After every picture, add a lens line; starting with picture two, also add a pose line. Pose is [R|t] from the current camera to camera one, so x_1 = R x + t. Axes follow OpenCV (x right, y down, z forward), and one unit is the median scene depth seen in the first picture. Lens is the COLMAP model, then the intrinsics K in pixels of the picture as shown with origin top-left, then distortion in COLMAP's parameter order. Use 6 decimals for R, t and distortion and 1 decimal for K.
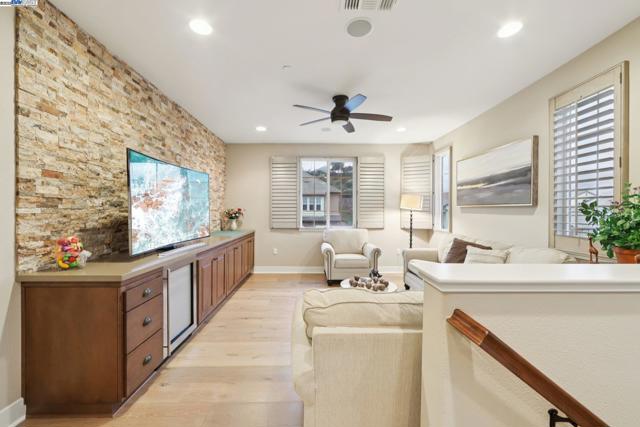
lens RADIAL K [[259.8, 0, 322.6], [0, 259.8, 212.1], [0, 0, 1]] dist [-0.010799, 0.002535]
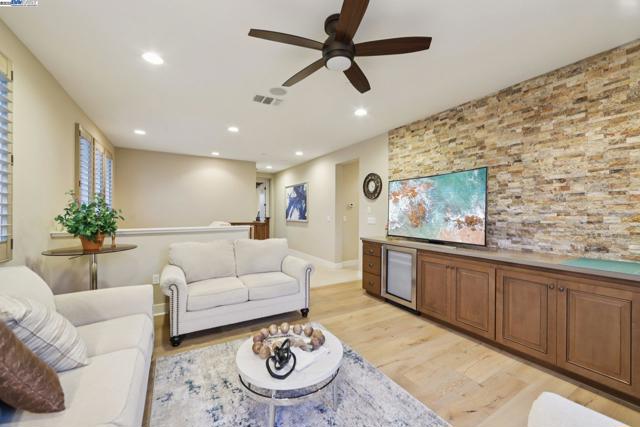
lens RADIAL K [[259.8, 0, 325.6], [0, 259.8, 212.5], [0, 0, 1]] dist [-0.010799, 0.002535]
pose [[-0.879492, -0.004422, -0.475894, 0.505677], [-0.007682, 0.999958, 0.004905, -0.012902], [0.475853, 0.007970, -0.879489, 2.044290]]
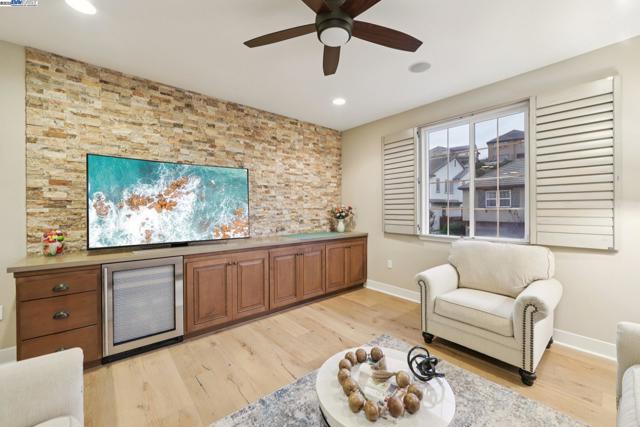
lens RADIAL K [[259.8, 0, 321.8], [0, 259.8, 209.6], [0, 0, 1]] dist [-0.010799, 0.002535]
pose [[0.623986, -0.000520, -0.781436, 0.606971], [-0.000751, 0.999999, -0.001266, -0.005315], [0.781435, 0.001377, 0.623985, 0.889447]]
